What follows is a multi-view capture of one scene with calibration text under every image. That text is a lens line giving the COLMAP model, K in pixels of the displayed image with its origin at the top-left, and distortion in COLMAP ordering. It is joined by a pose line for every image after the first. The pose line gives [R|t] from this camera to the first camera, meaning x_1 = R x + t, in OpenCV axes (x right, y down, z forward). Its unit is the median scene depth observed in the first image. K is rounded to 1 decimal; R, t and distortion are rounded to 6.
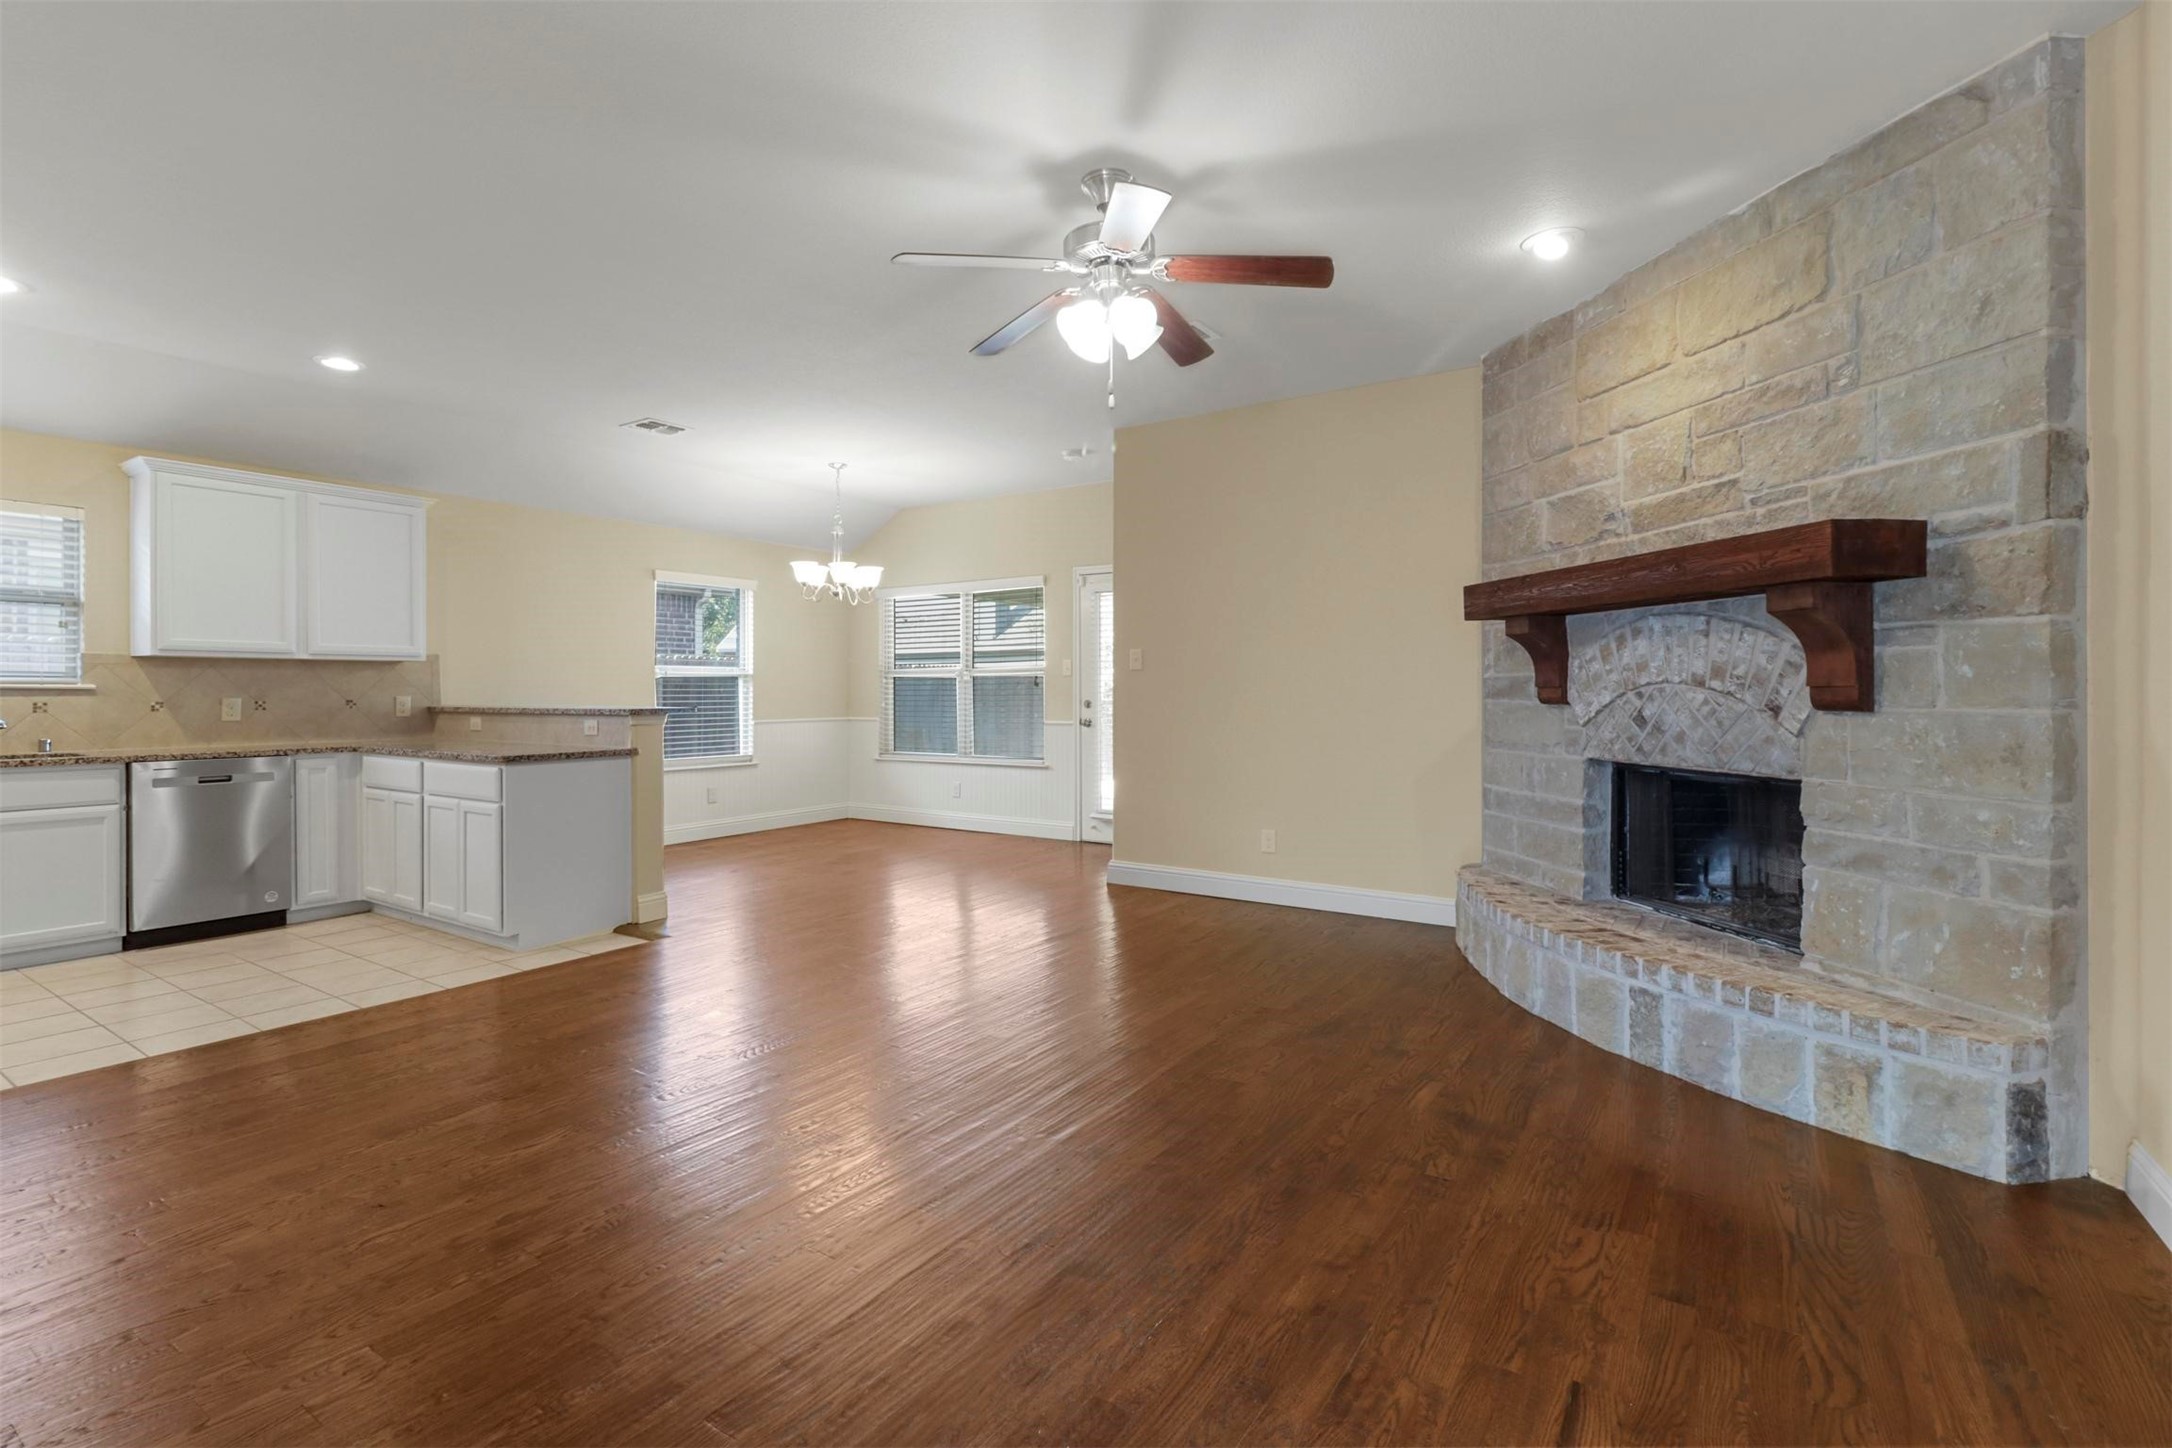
lens RADIAL K [[997.6, 0, 1080.6], [0, 997.6, 680.8], [0, 0, 1]] dist [0.001128, 0.000161]
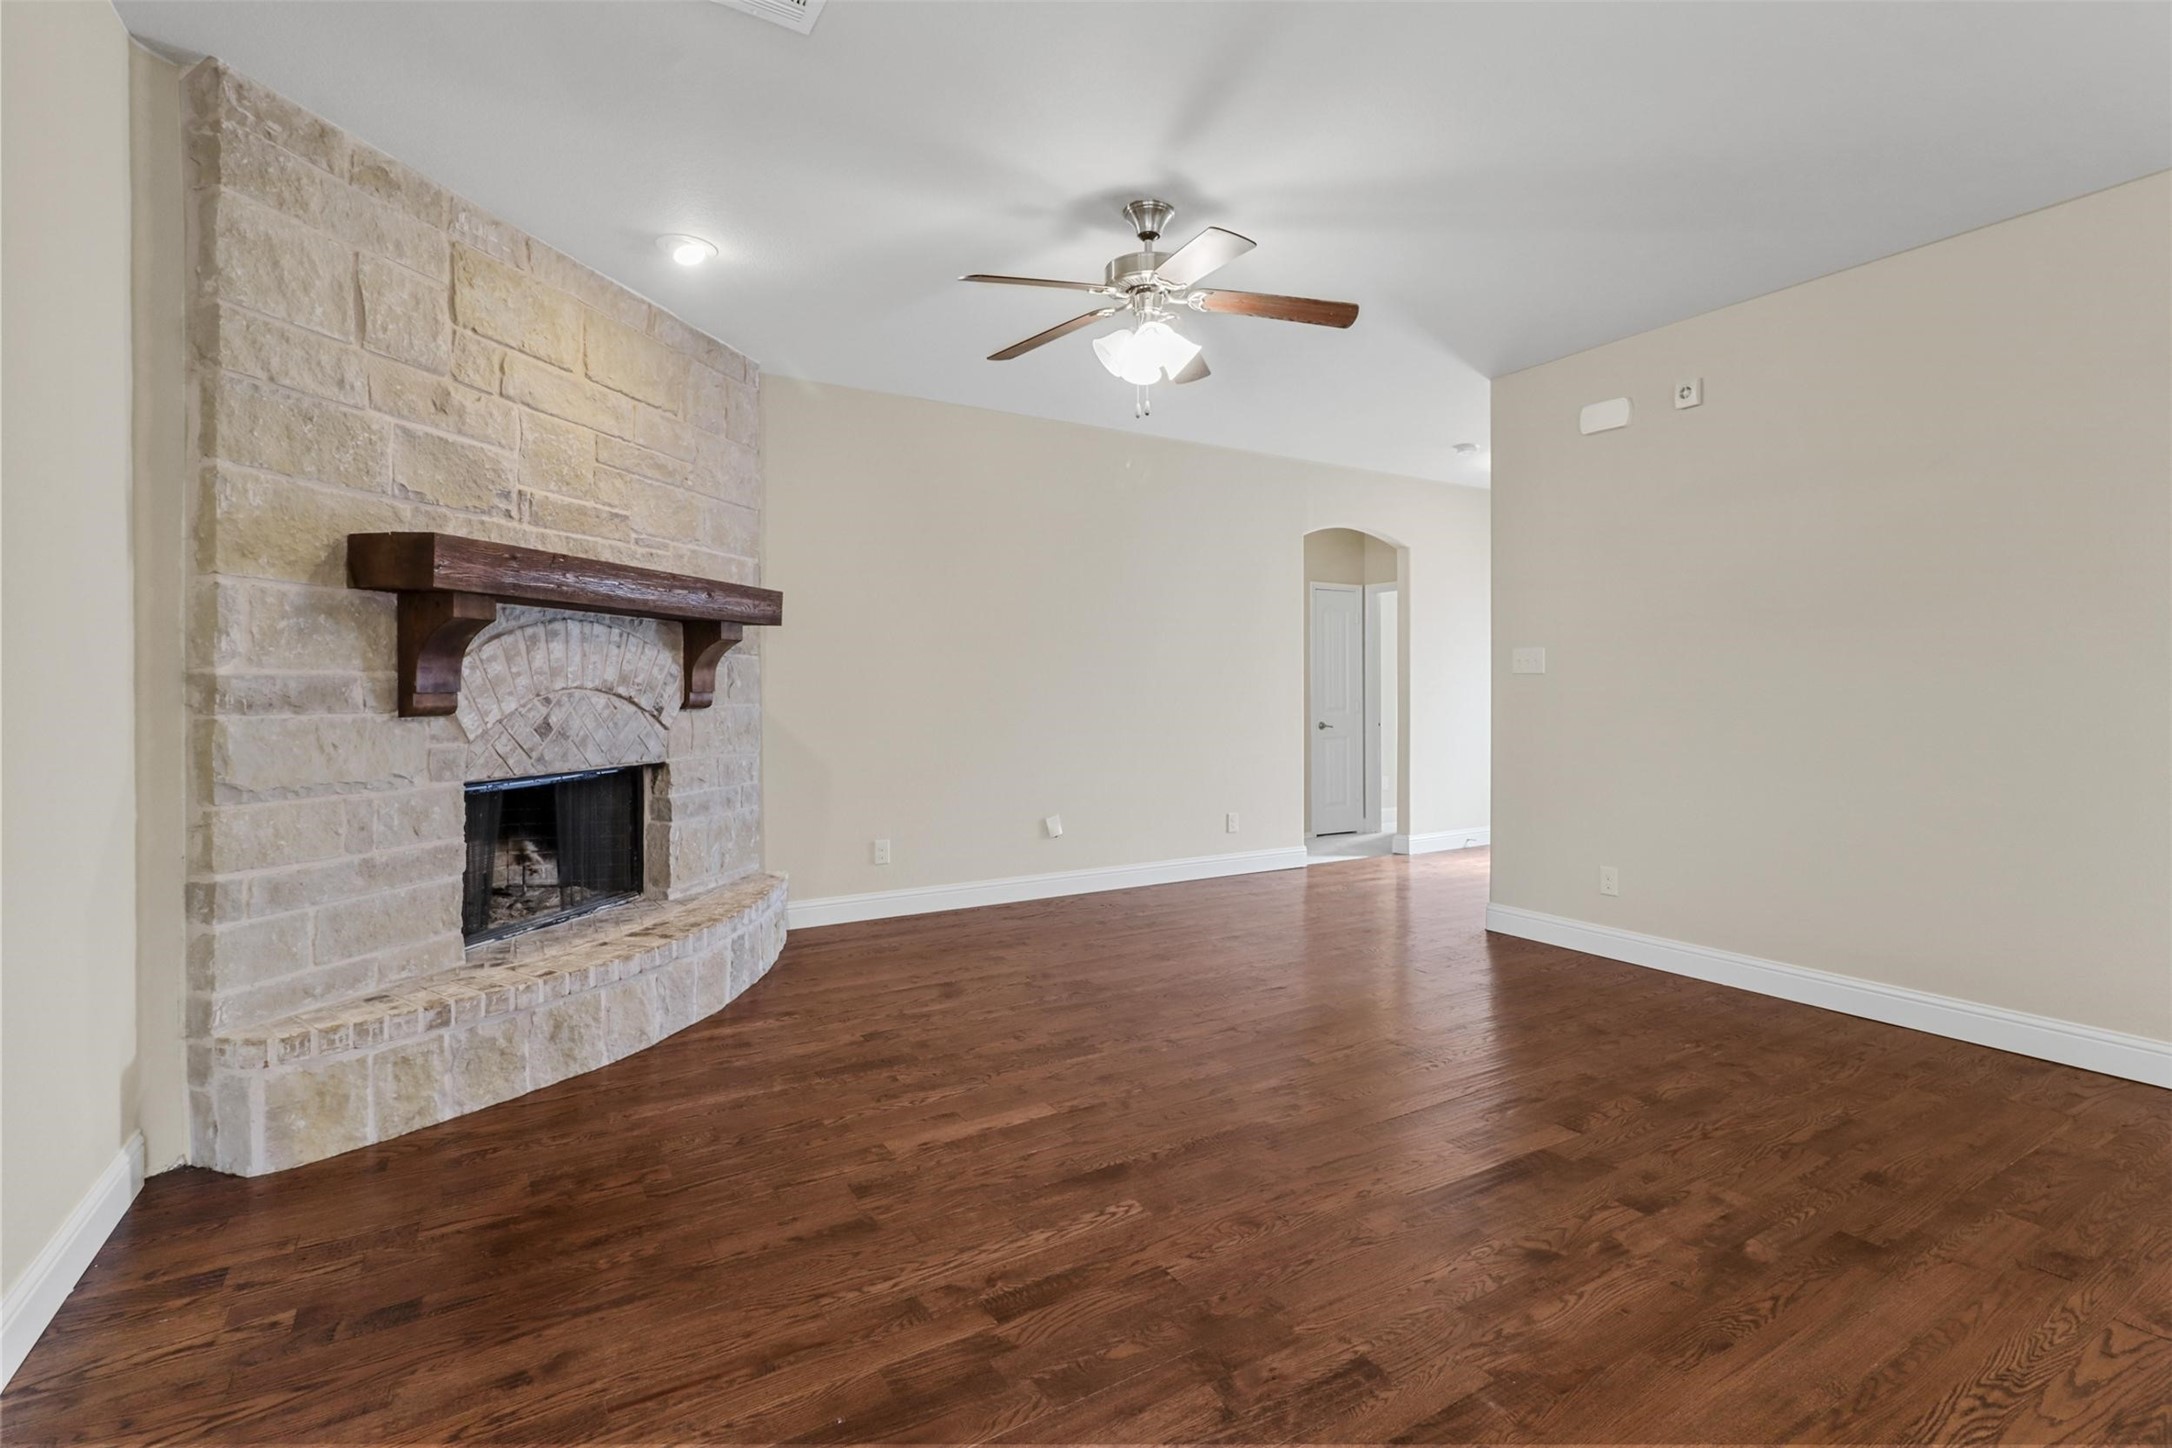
lens RADIAL K [[997.6, 0, 1080.2], [0, 997.6, 710.0], [0, 0, 1]] dist [0.001128, 0.000161]
pose [[-0.904437, -0.004392, 0.426584, -0.285137], [0.001200, 0.999917, 0.012839, 0.010754], [-0.426605, 0.012124, -0.904357, 1.581929]]
